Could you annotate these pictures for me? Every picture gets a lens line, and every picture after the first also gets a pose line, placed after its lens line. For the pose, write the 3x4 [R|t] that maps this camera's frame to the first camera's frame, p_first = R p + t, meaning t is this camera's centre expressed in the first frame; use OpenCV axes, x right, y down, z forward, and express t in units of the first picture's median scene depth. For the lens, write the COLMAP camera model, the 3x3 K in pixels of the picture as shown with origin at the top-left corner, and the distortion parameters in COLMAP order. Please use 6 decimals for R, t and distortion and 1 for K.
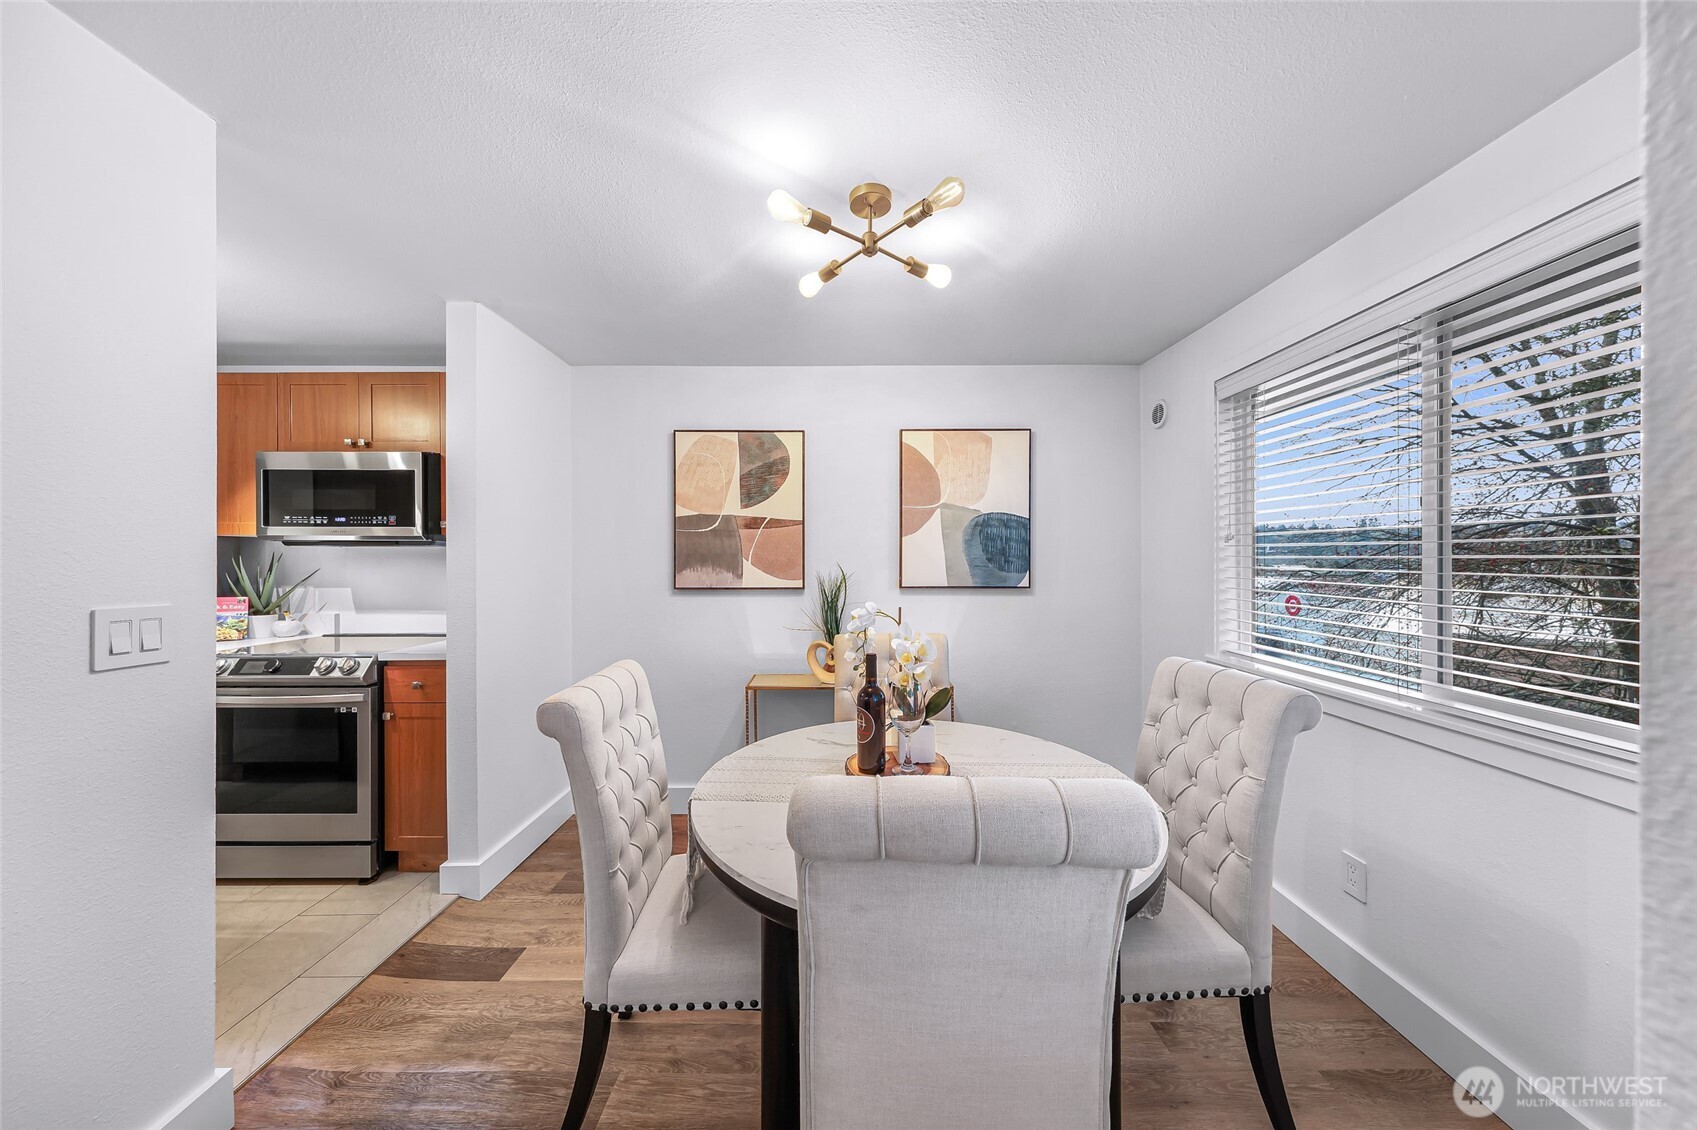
lens RADIAL K [[542.1, 0, 843.2], [0, 542.1, 564.7], [0, 0, 1]] dist [0.000570, -0.000049]
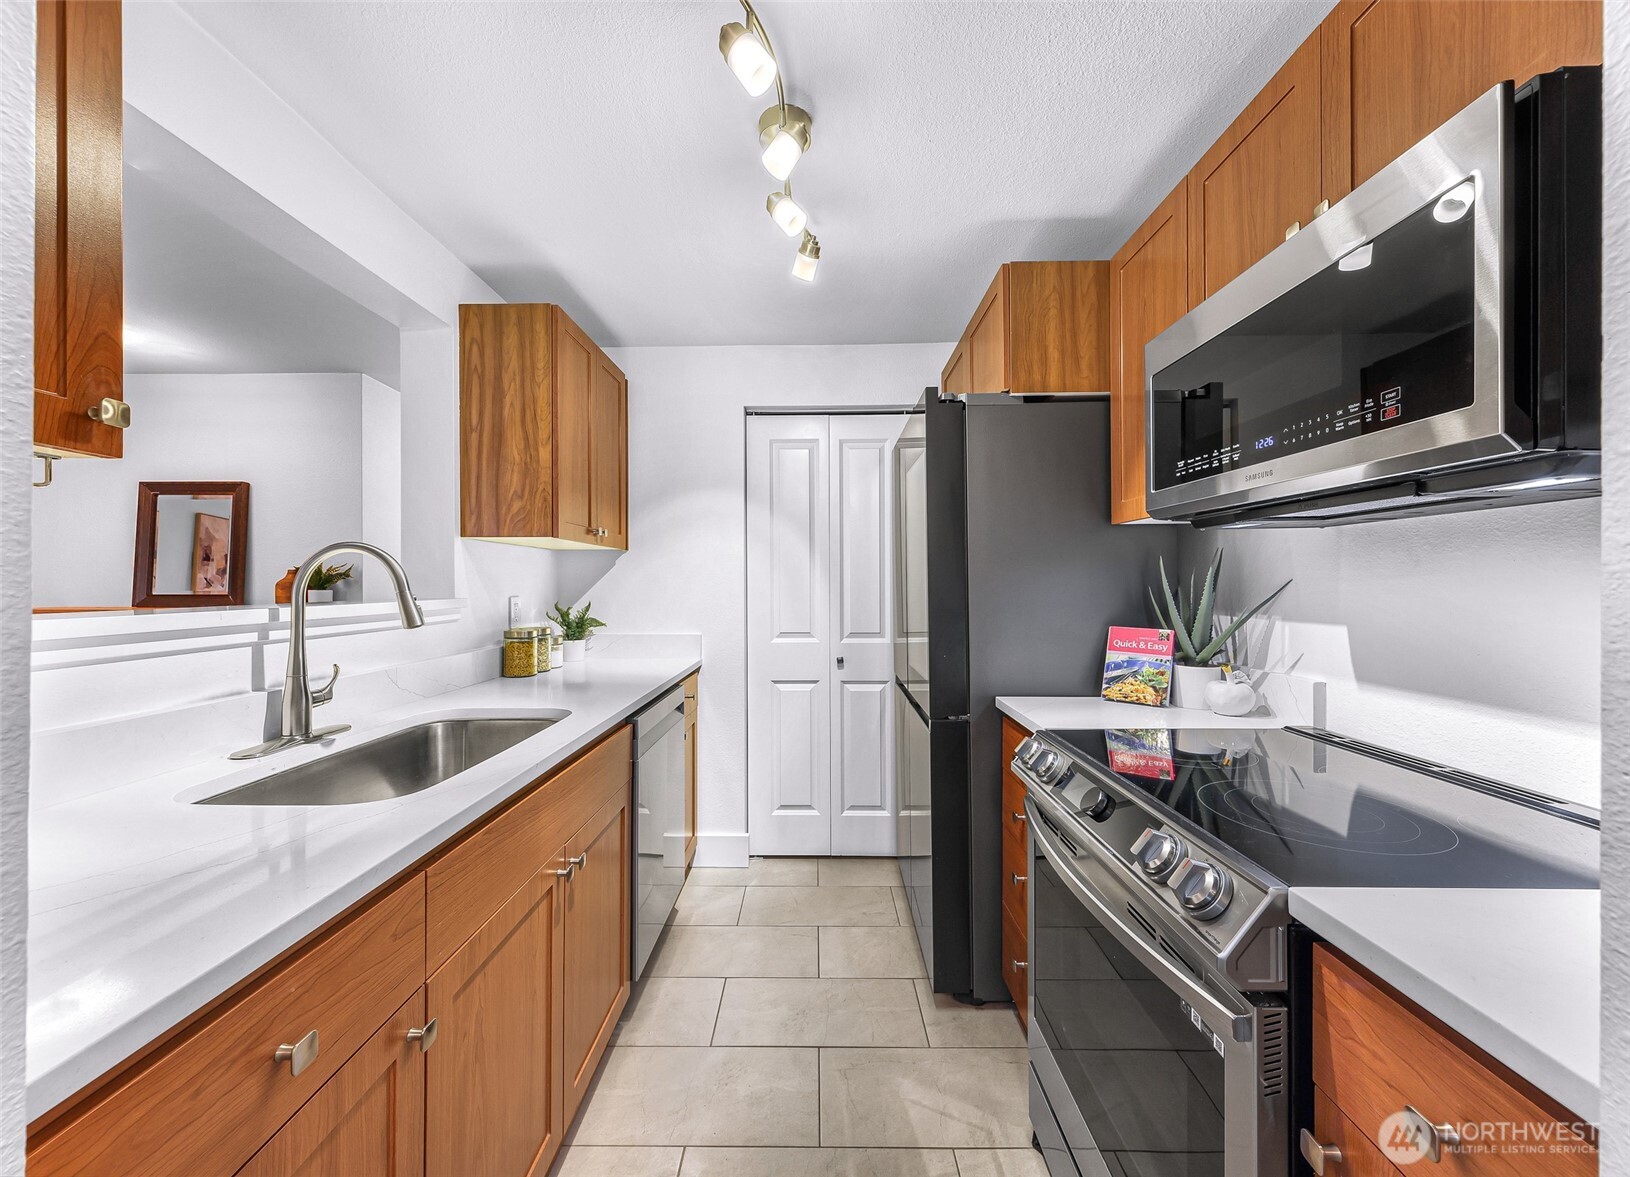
lens RADIAL K [[626.4, 0, 815.0], [0, 626.4, 588.5], [0, 0, 1]] dist [-0.009988, -0.000153]
pose [[-0.003993, 0.008865, -0.999953, -0.436351], [0.000547, 0.999961, 0.008863, 0.010444], [0.999992, -0.000511, -0.003997, 0.605787]]
